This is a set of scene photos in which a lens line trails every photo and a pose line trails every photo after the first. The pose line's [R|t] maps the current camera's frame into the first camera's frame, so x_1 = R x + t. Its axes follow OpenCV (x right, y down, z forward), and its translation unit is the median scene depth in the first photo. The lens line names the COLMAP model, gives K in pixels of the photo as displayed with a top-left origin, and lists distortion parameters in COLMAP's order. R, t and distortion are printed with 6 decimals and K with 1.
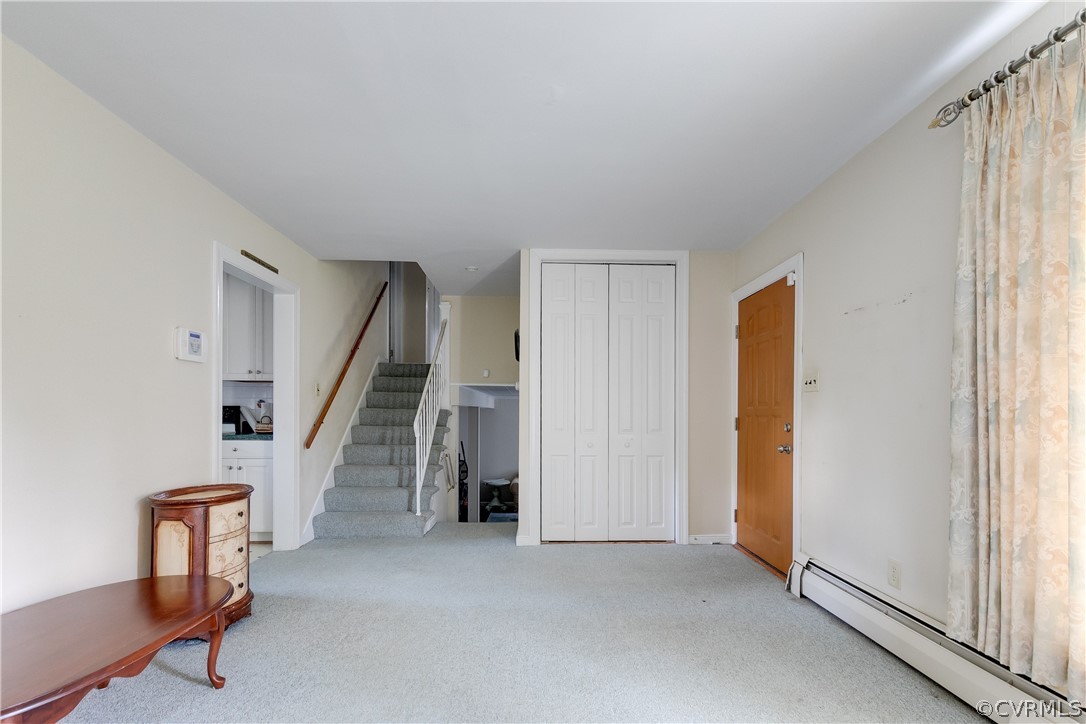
lens RADIAL K [[515.3, 0, 558.8], [0, 515.3, 401.3], [0, 0, 1]] dist [0.001783, 0.000013]
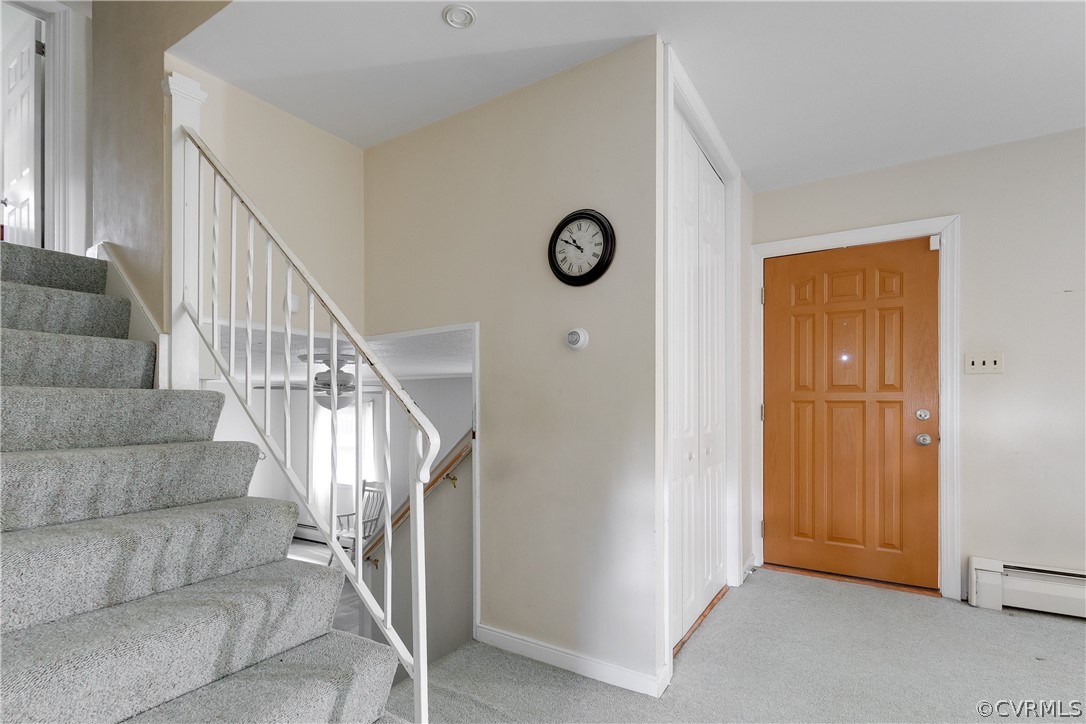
lens RADIAL K [[515.3, 0, 558.8], [0, 515.3, 401.3], [0, 0, 1]] dist [0.001783, 0.000013]
pose [[0.579109, -0.001905, 0.815248, -0.470633], [-0.016765, 0.999758, 0.014245, 0.018268], [-0.815078, -0.021917, 0.578936, 0.784976]]
